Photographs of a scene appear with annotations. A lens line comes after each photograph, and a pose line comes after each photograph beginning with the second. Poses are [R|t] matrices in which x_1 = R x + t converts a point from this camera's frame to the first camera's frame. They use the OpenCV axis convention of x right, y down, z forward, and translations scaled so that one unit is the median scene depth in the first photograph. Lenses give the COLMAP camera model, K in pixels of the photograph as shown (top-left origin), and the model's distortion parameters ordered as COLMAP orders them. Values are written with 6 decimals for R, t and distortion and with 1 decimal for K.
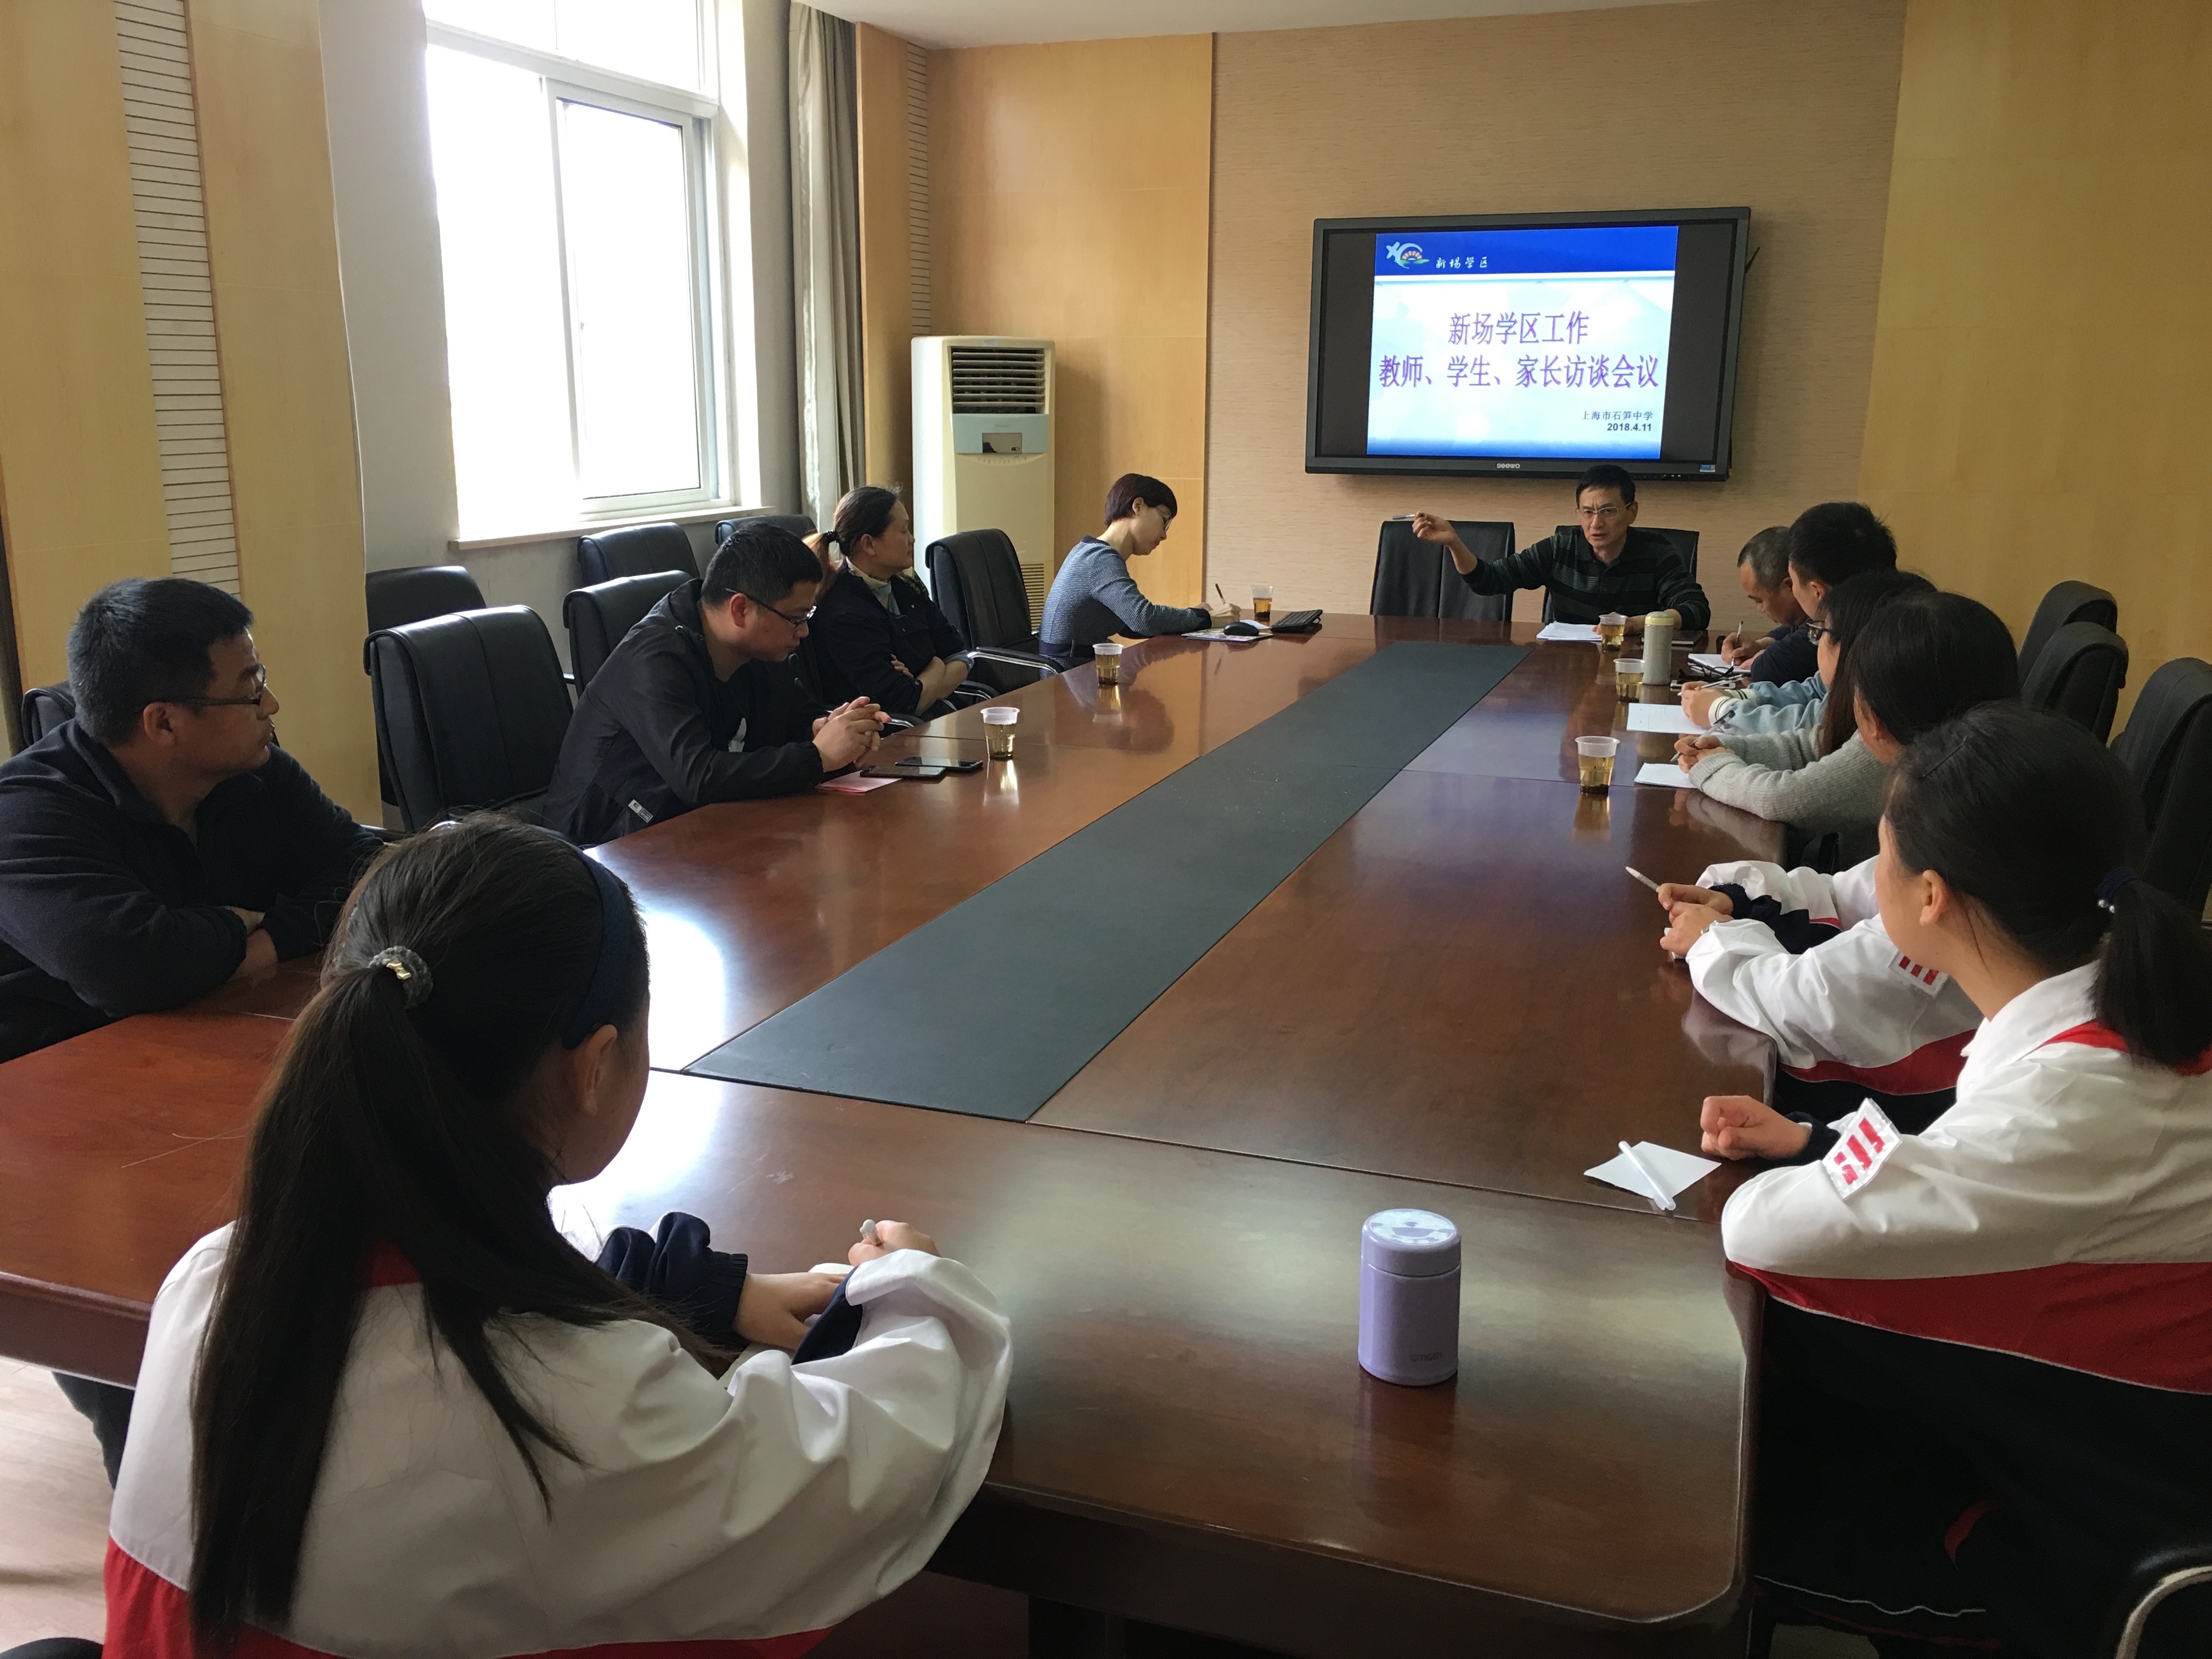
lens RADIAL K [[1895.4, 0, 1095.3], [0, 1895.4, 819.0], [0, 0, 1]] dist [0.062625, -0.069949]
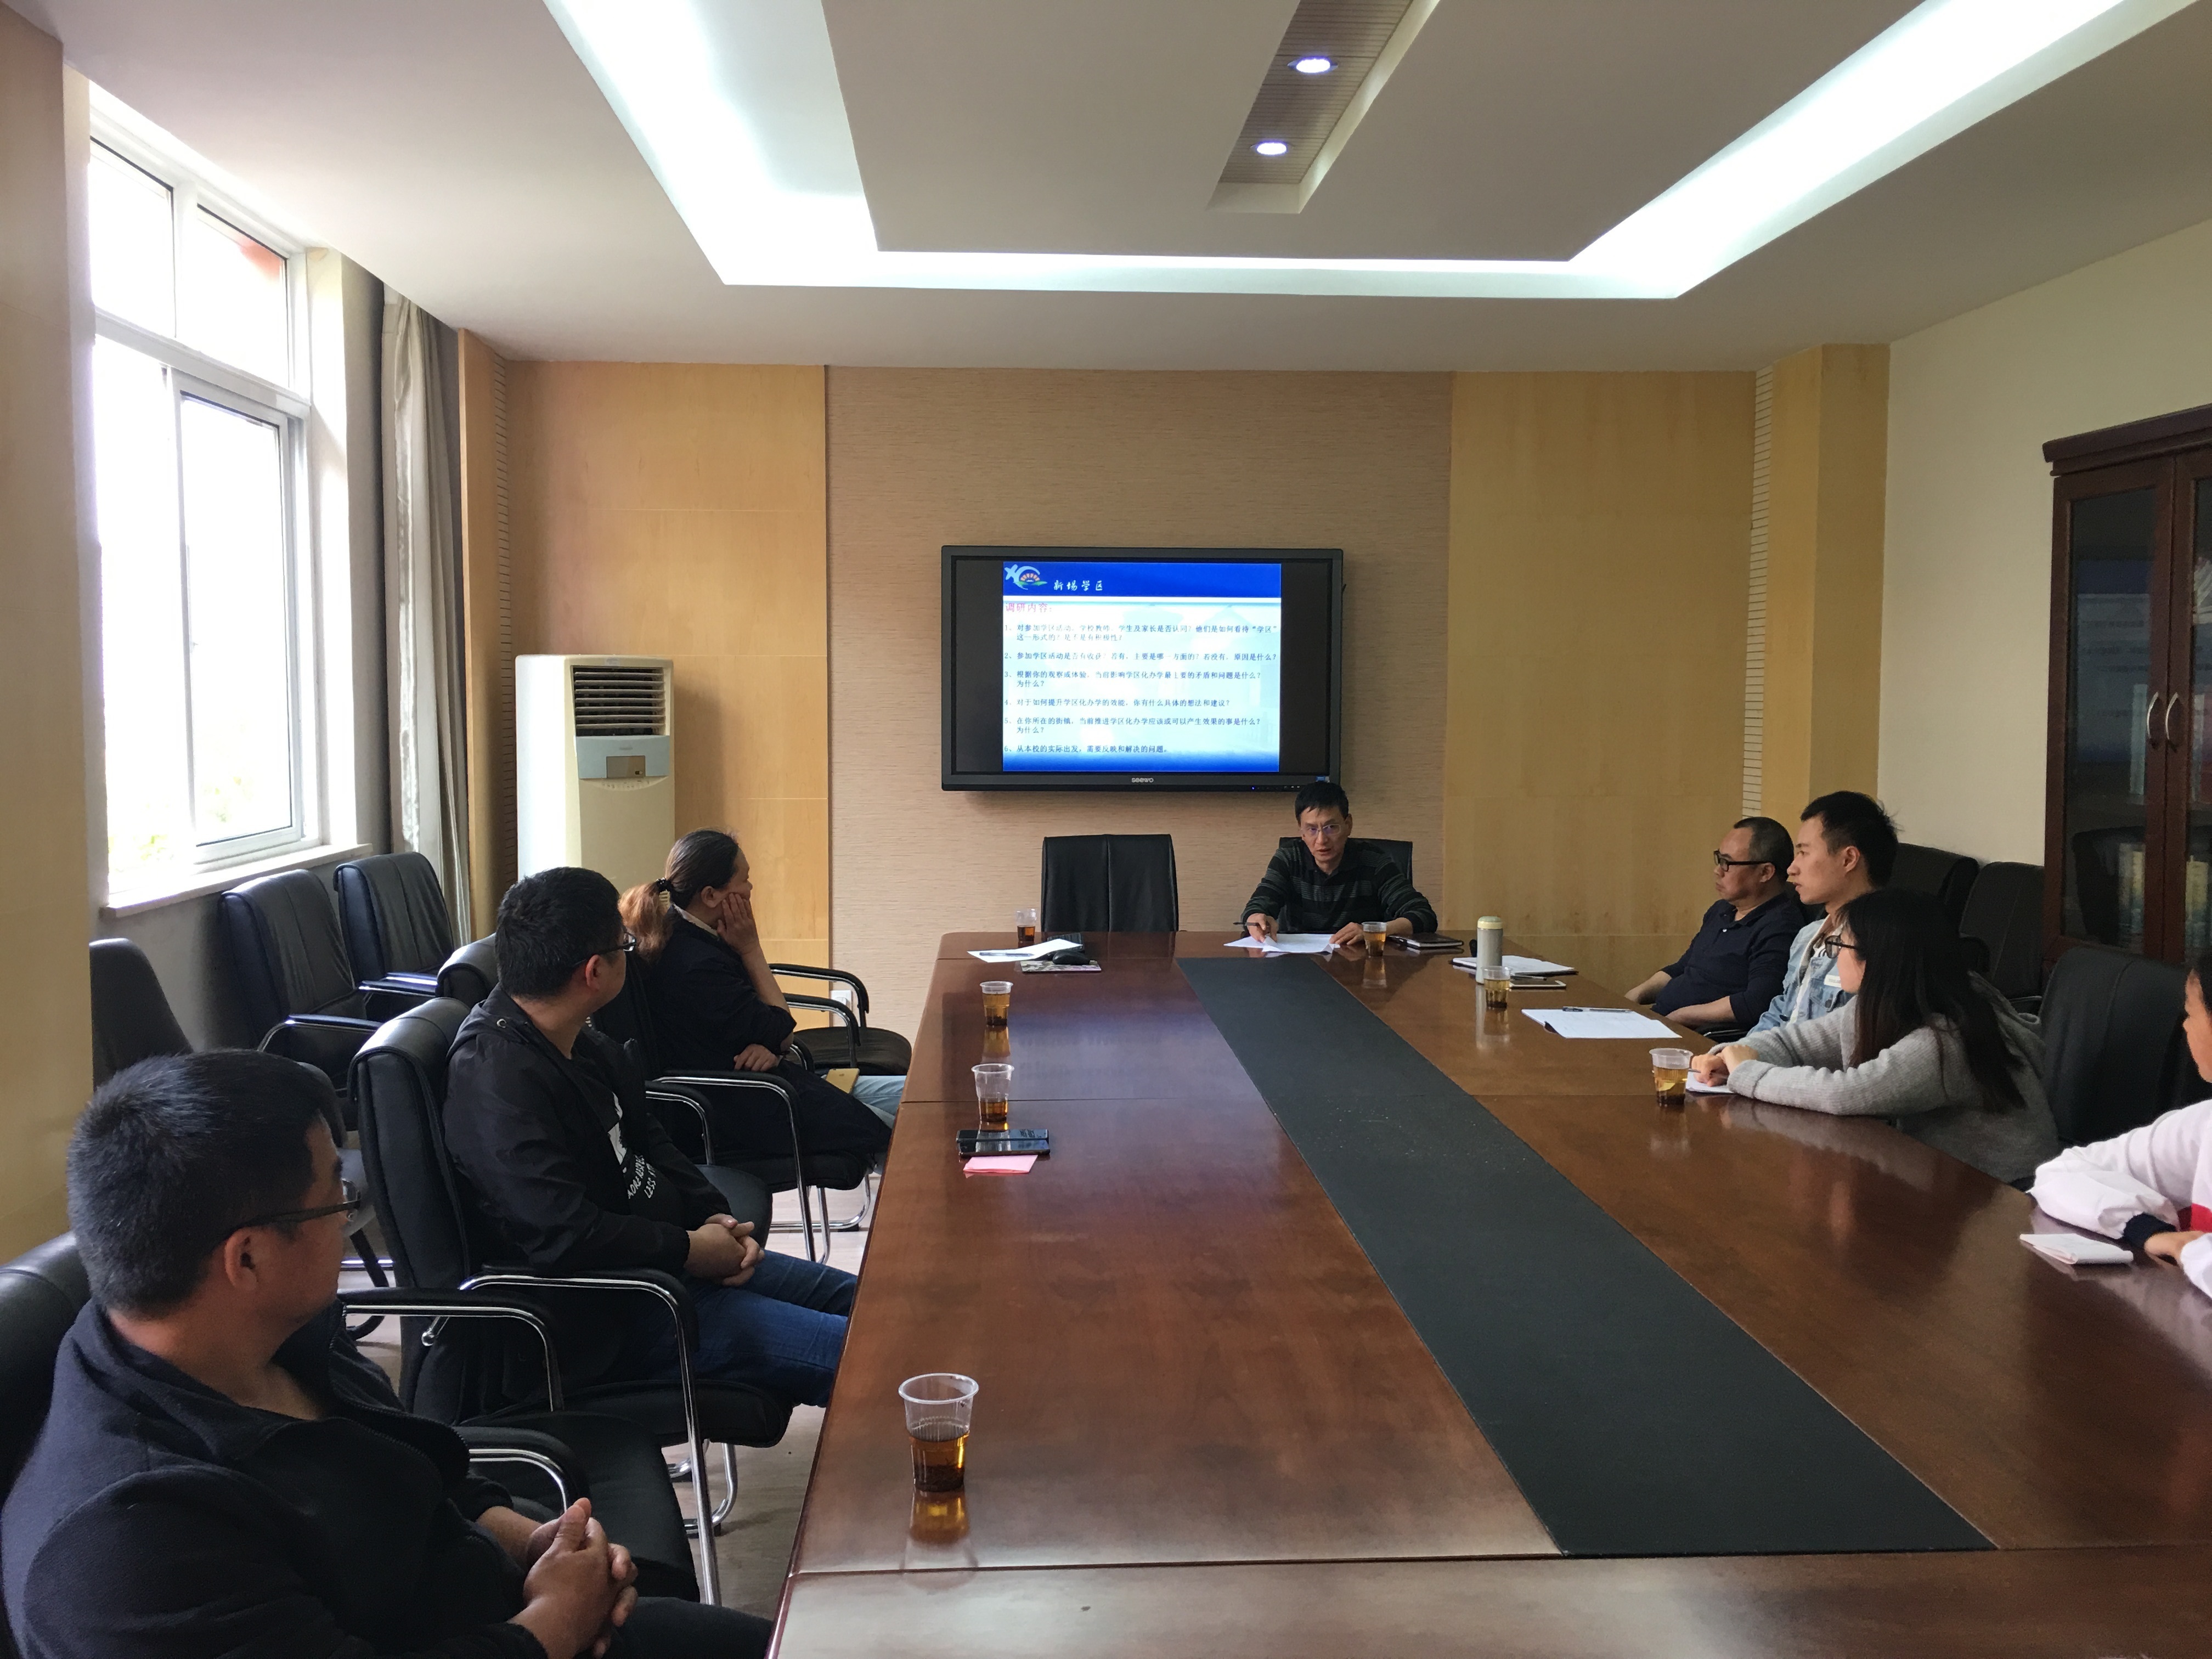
lens RADIAL K [[1895.4, 0, 1102.0], [0, 1895.4, 806.0], [0, 0, 1]] dist [0.062625, -0.069949]
pose [[0.917547, -0.027851, 0.396651, -0.215200], [0.091249, 0.985670, -0.141871, -0.027269], [-0.387016, 0.166368, 0.906940, 0.074798]]
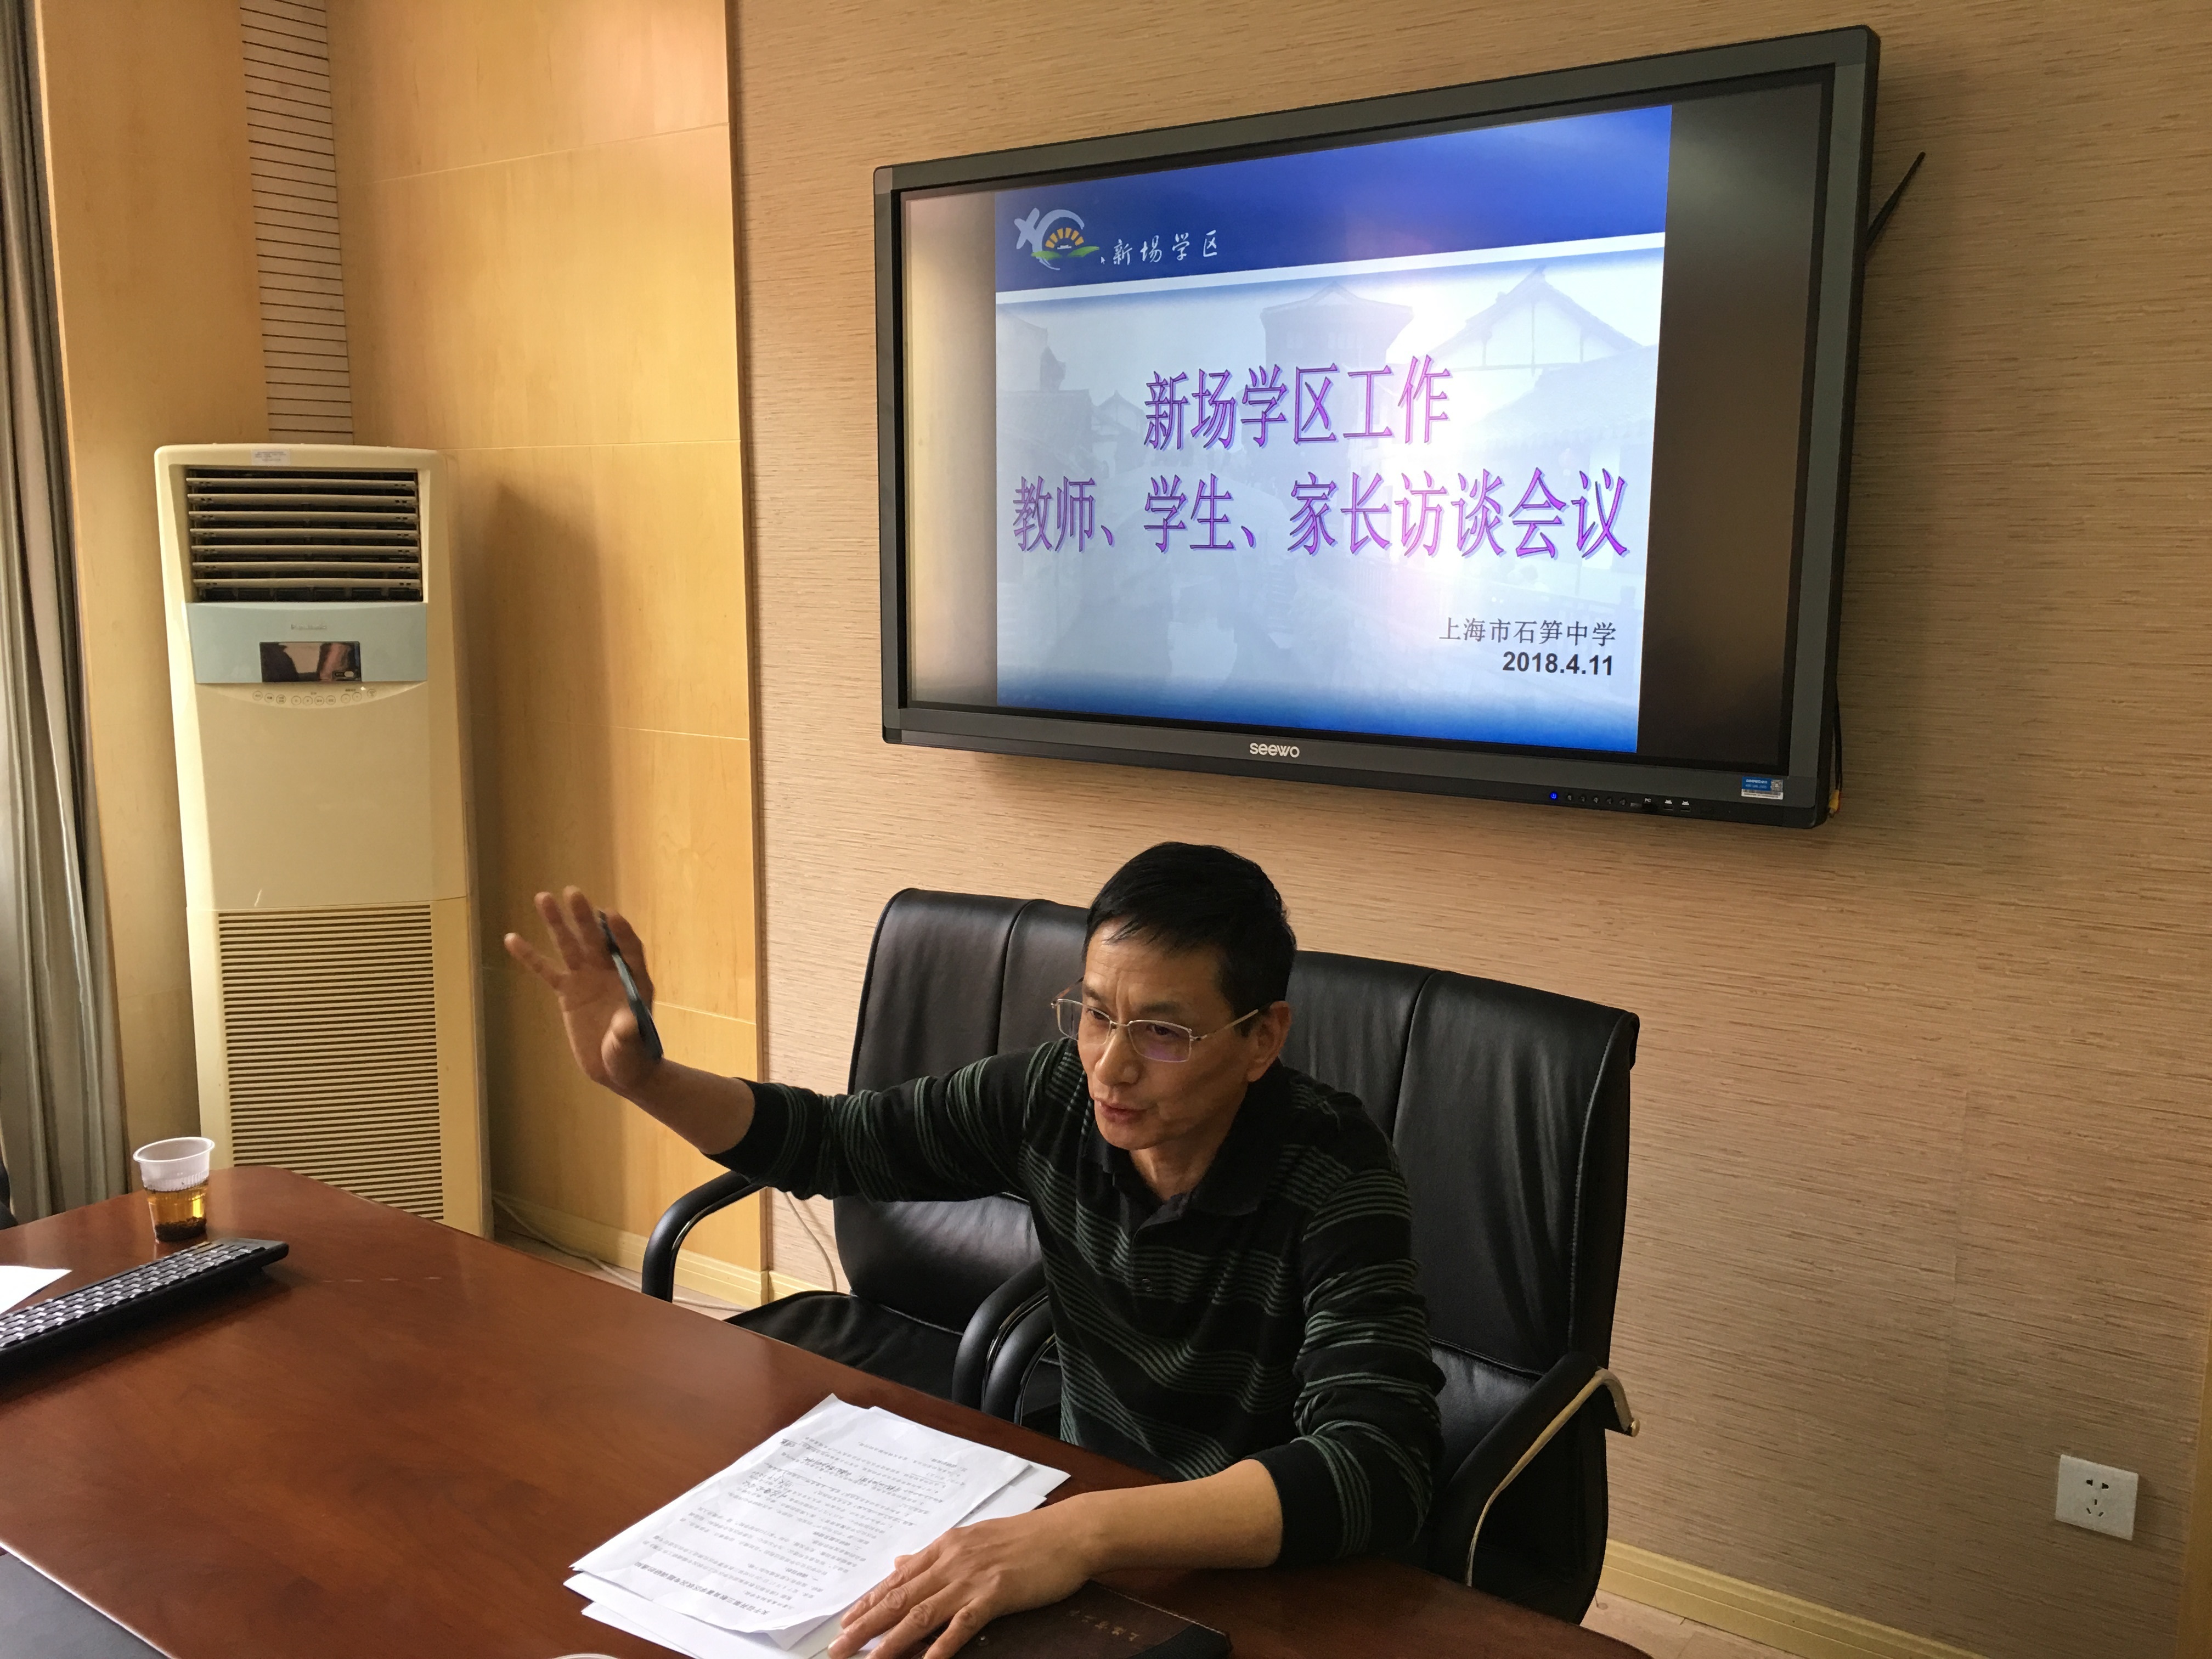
lens RADIAL K [[1895.4, 0, 1111.6], [0, 1895.4, 807.1], [0, 0, 1]] dist [0.062625, -0.069949]
pose [[0.962606, 0.034326, -0.268722, 0.292625], [-0.054180, 0.996293, -0.066818, -0.147022], [0.265432, 0.078879, 0.960897, 0.620793]]
